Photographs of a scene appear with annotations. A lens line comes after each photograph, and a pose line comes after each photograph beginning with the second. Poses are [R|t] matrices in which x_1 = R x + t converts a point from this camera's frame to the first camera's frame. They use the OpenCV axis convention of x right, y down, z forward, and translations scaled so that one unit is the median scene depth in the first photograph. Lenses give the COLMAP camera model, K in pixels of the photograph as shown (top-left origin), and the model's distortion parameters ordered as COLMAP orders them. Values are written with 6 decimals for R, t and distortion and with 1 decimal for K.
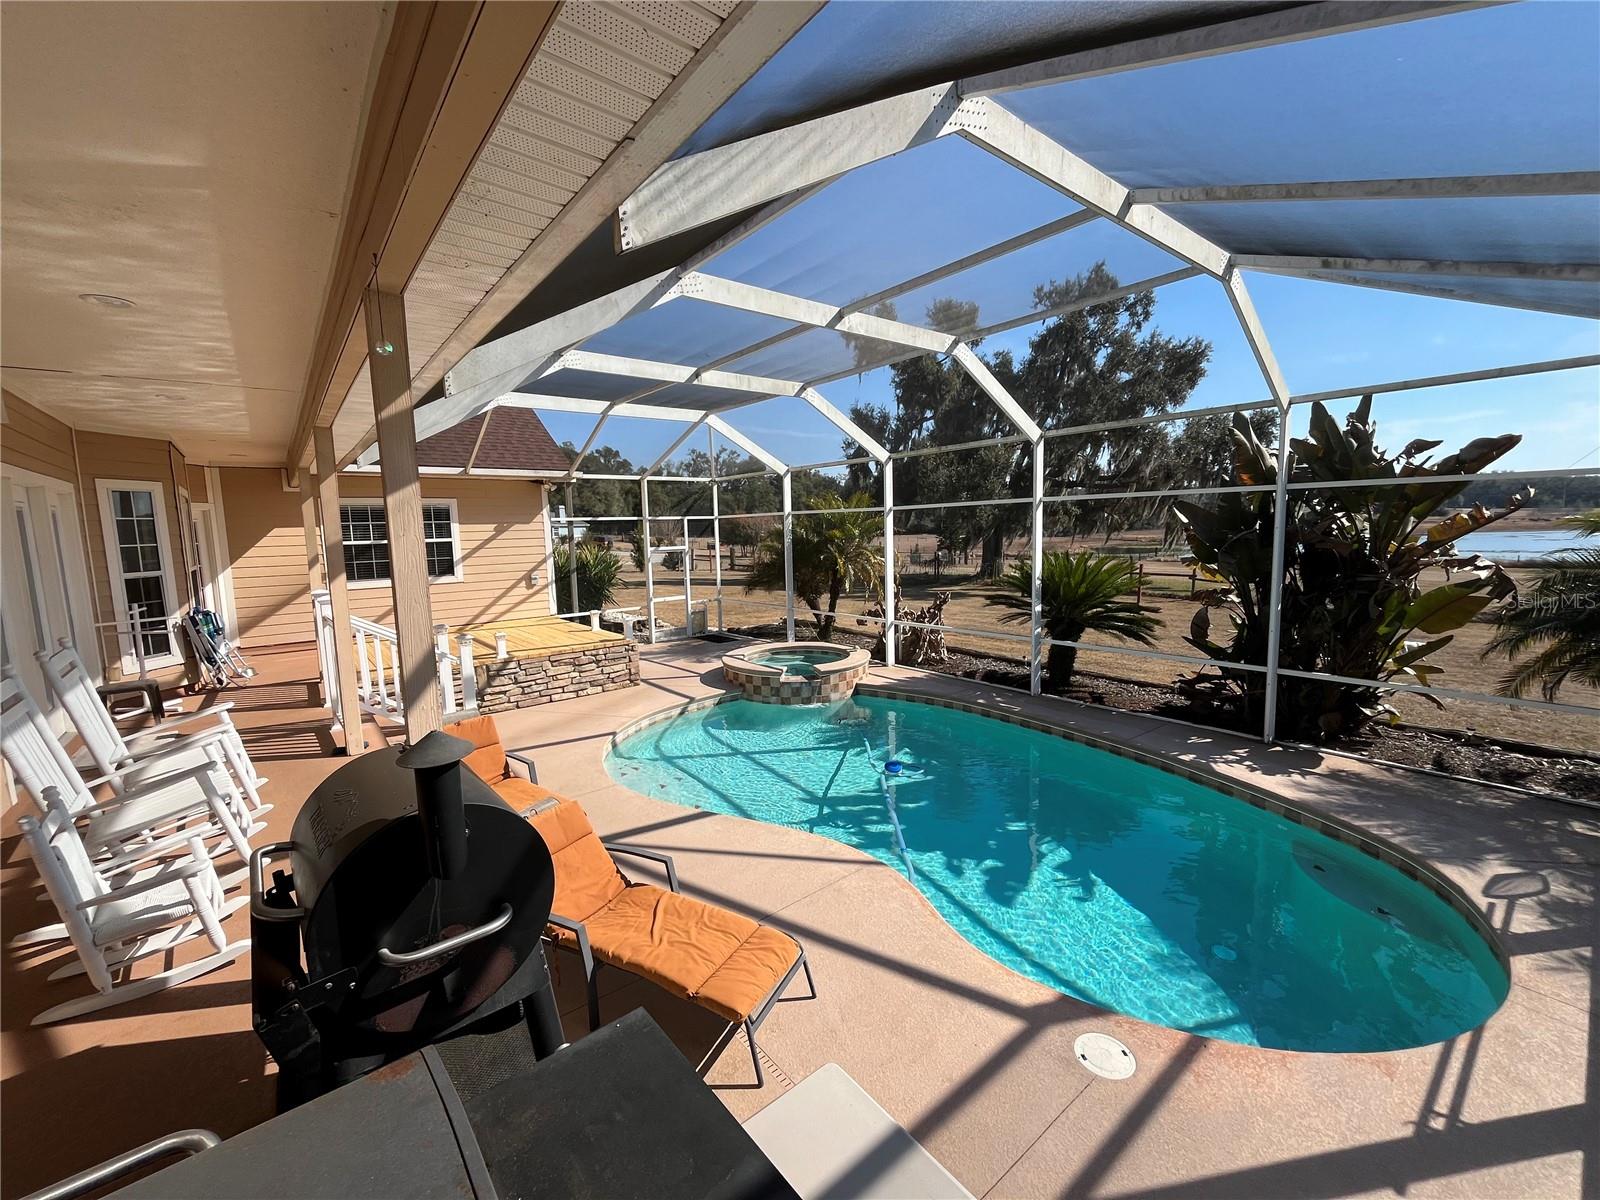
lens RADIAL K [[648.0, 0, 793.0], [0, 648.0, 599.9], [0, 0, 1]] dist [-0.001867, -0.000319]
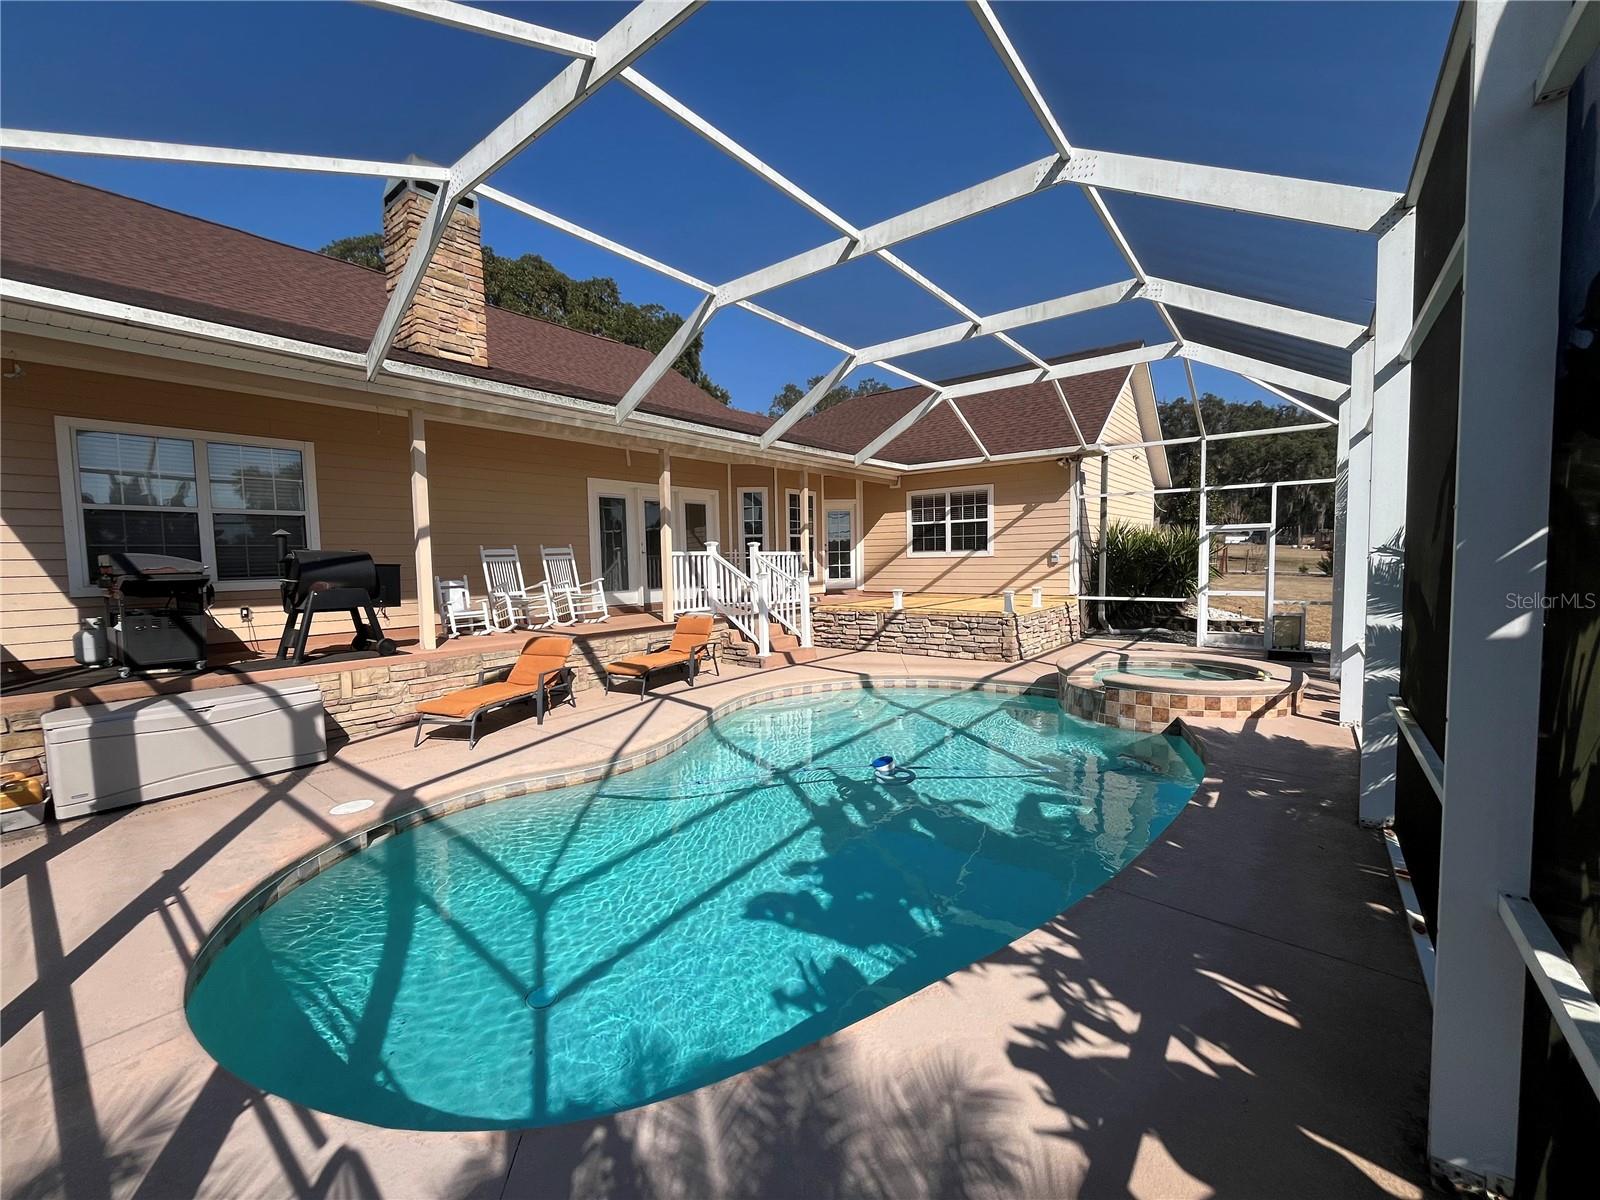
lens RADIAL K [[648.0, 0, 793.0], [0, 648.0, 599.9], [0, 0, 1]] dist [-0.001867, -0.000319]
pose [[0.219495, 0.086739, -0.971750, 0.650739], [-0.096524, 0.993084, 0.066841, 0.007584], [0.970827, 0.079126, 0.226350, 0.493230]]
